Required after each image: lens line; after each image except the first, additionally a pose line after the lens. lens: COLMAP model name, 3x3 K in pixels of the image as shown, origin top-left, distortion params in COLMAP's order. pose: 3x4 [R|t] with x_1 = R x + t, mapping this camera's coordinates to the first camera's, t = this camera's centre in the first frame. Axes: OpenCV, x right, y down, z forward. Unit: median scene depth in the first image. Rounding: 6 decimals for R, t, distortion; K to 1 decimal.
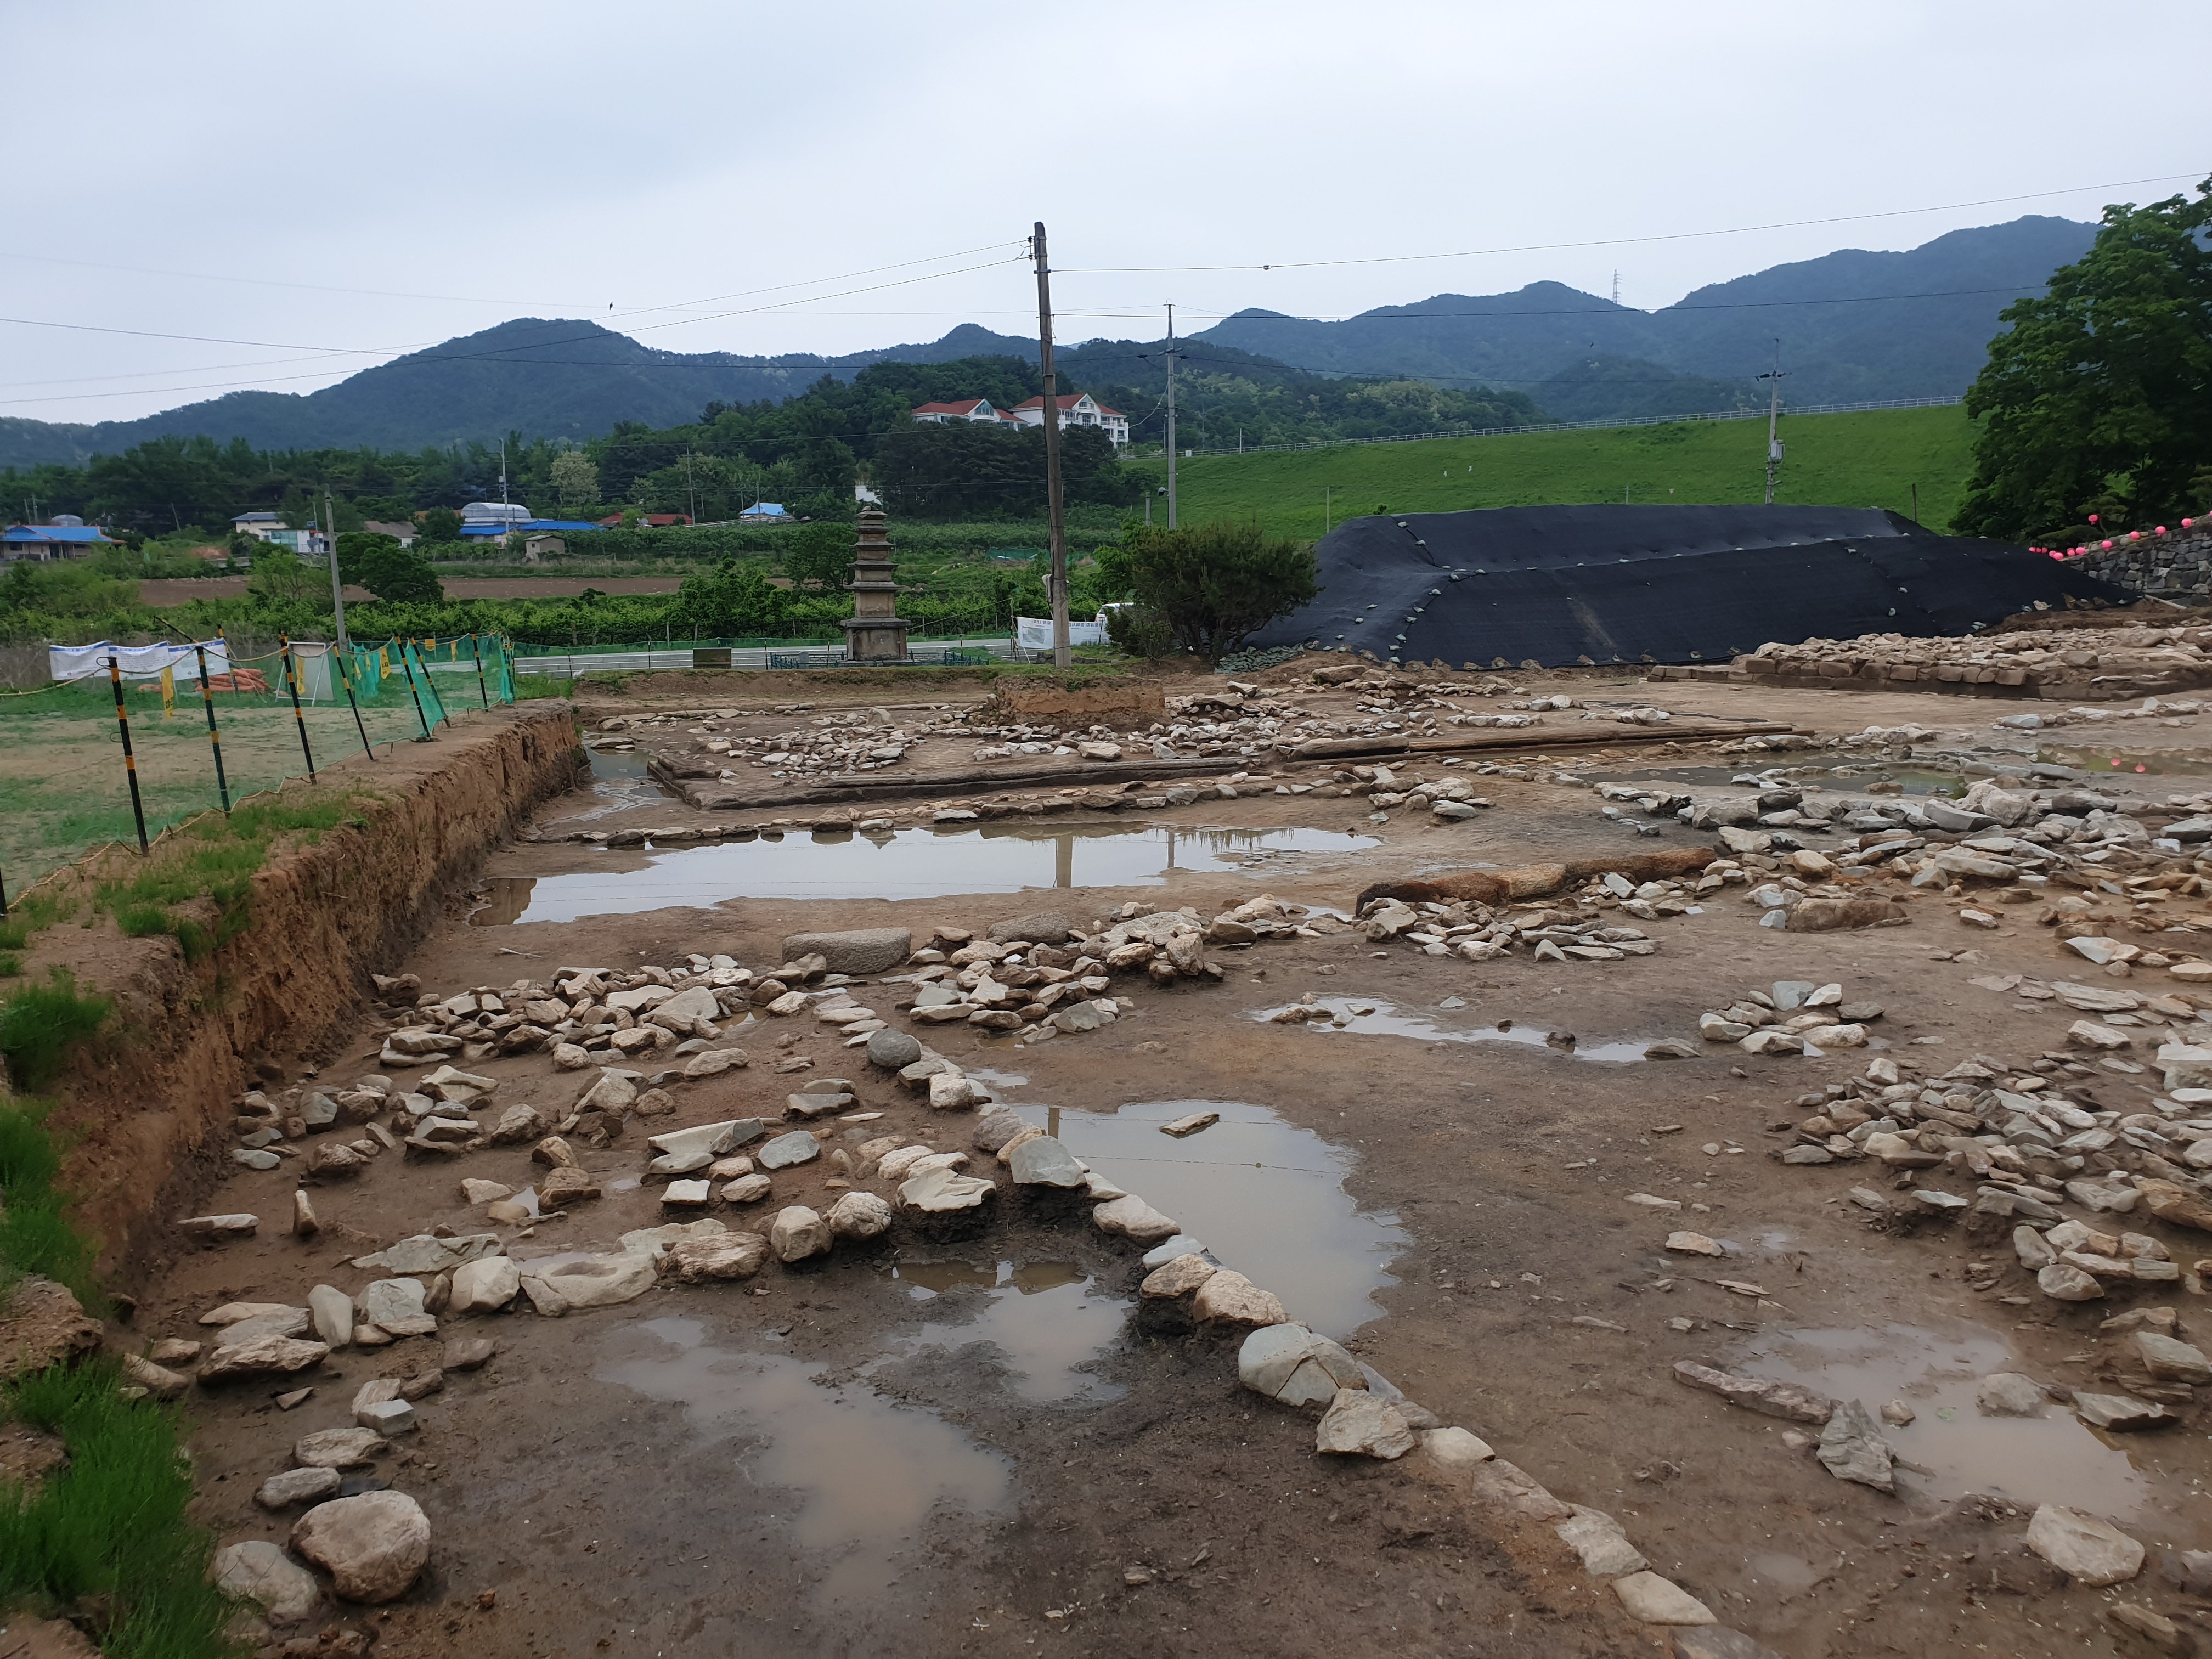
lens RADIAL K [[1678.8, 0, 1107.2], [0, 1678.8, 830.8], [0, 0, 1]] dist [0.001546, 0.001843]
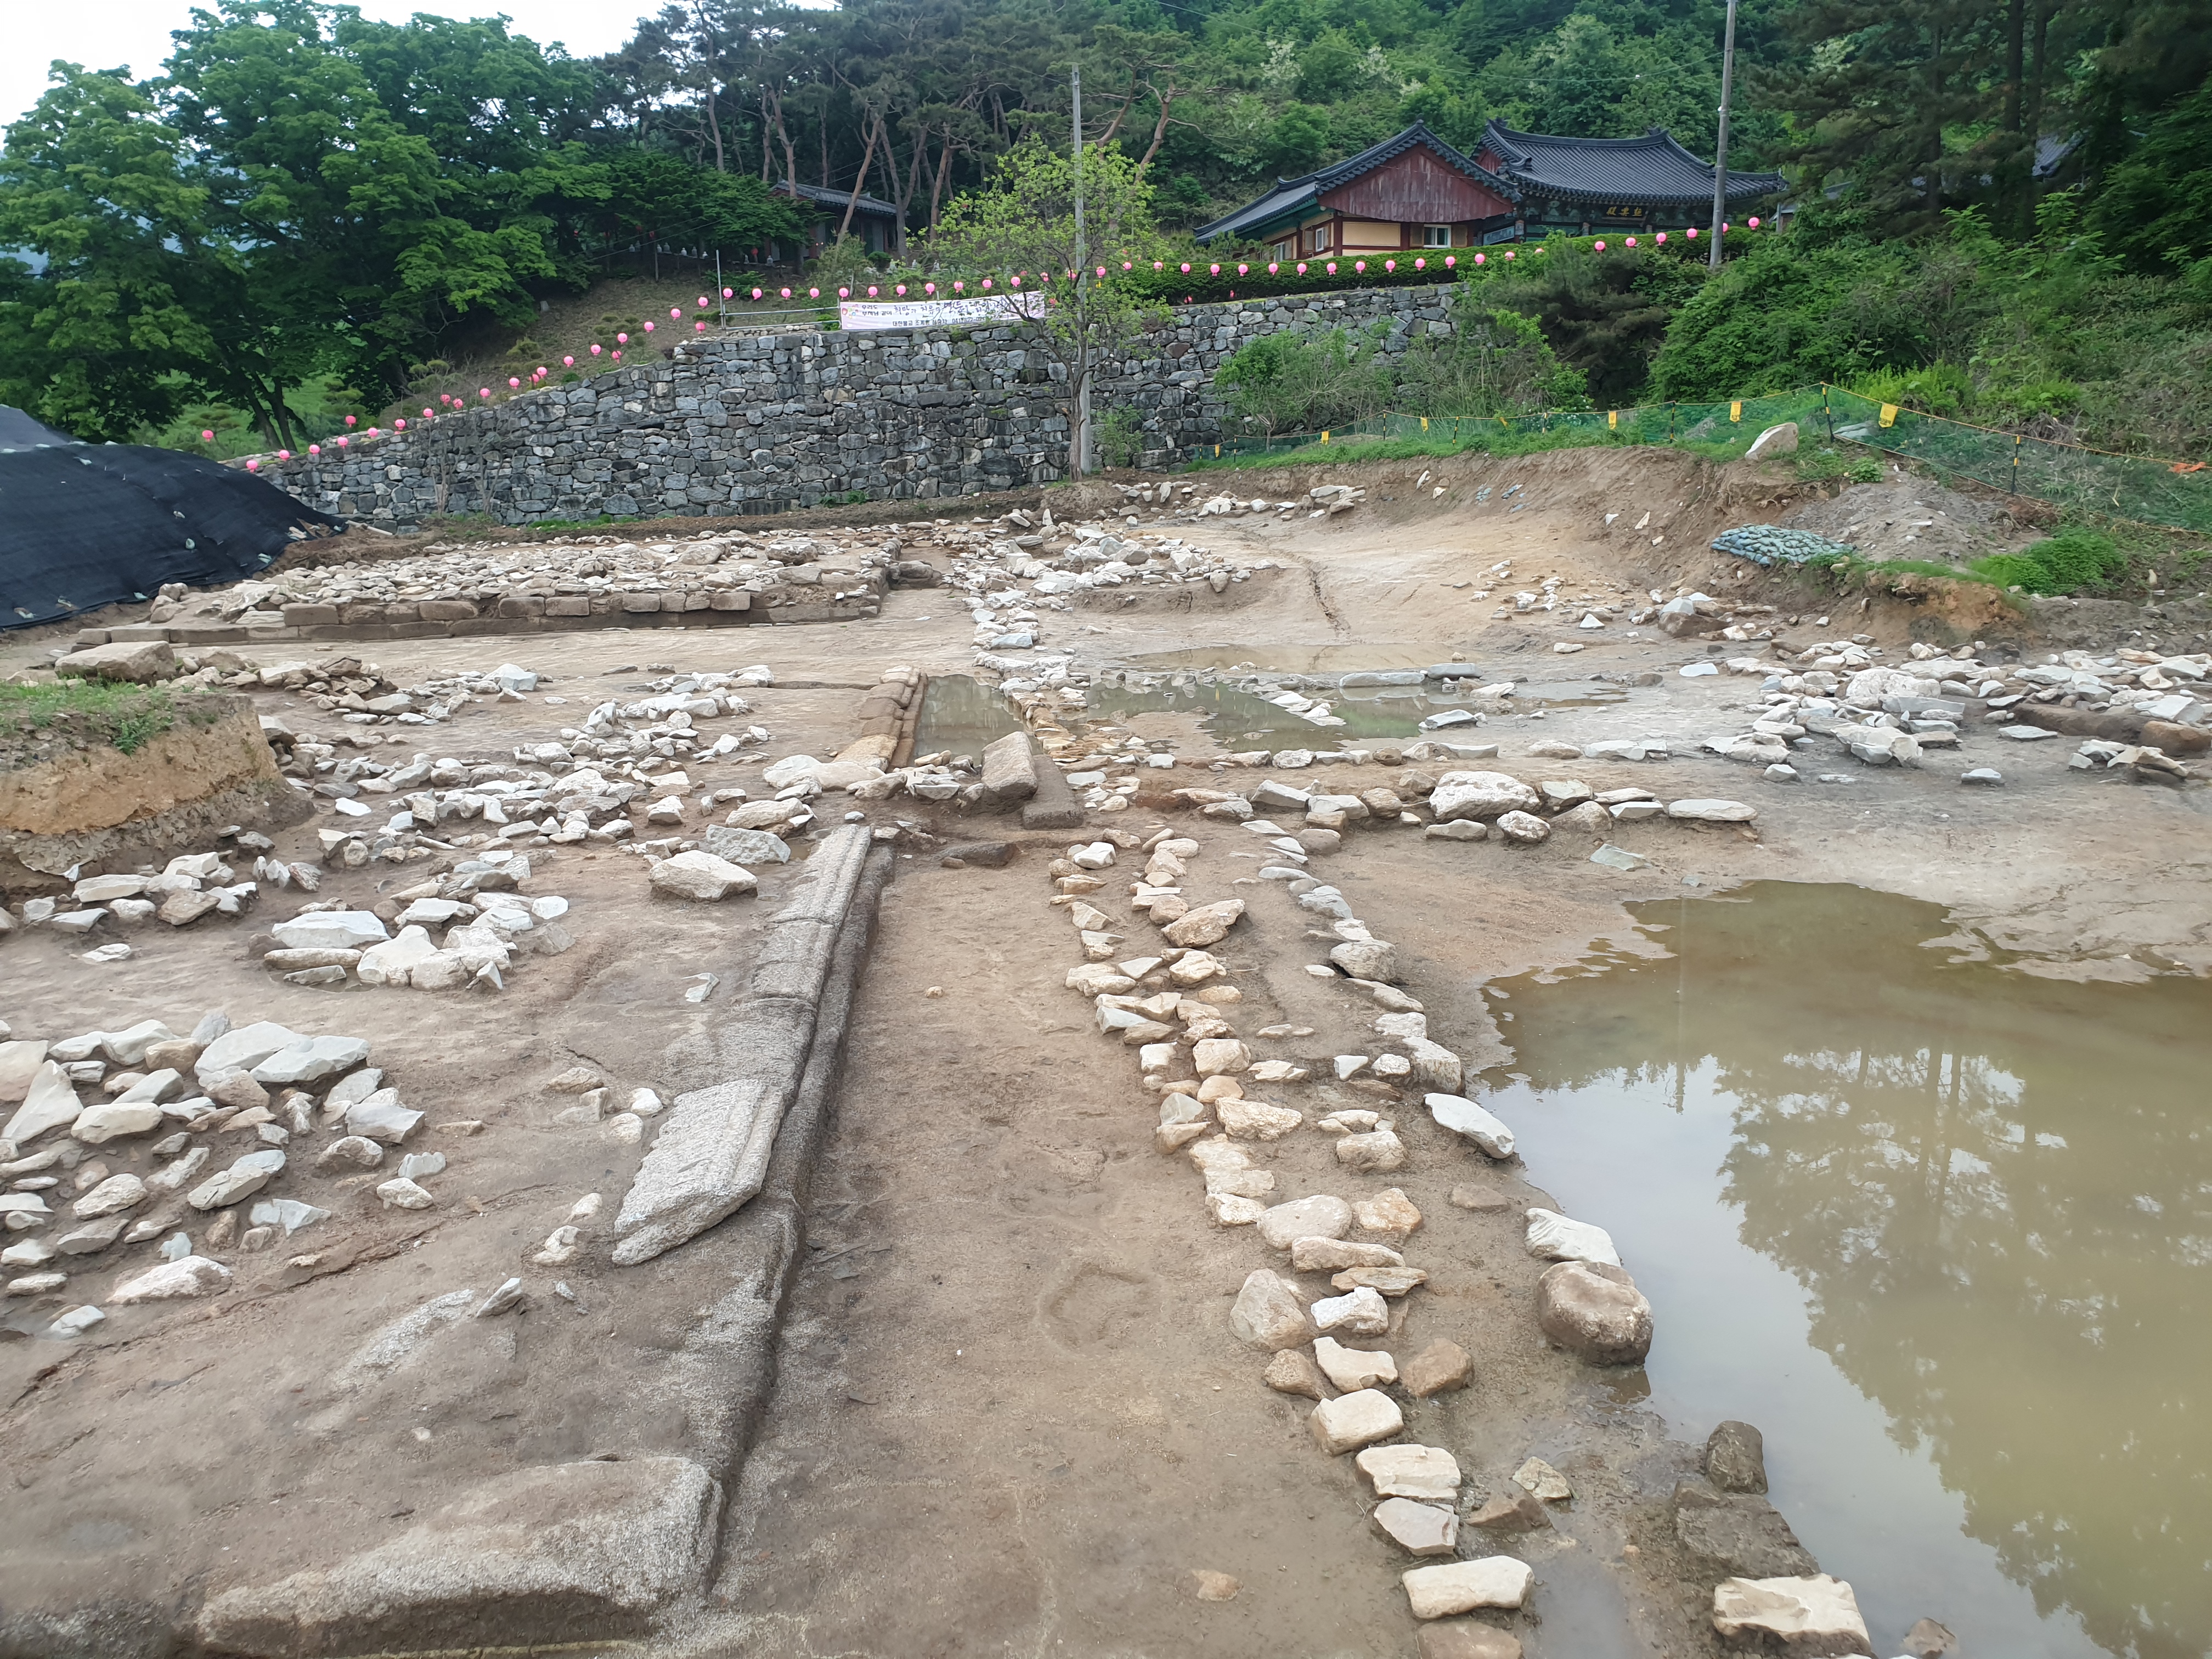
lens RADIAL K [[1678.8, 0, 1106.2], [0, 1678.8, 832.7], [0, 0, 1]] dist [0.001546, 0.001843]
pose [[0.306554, -0.183407, 0.934016, -0.174786], [0.155659, 0.977711, 0.140898, -0.058784], [-0.939039, 0.102195, 0.328270, 0.492387]]
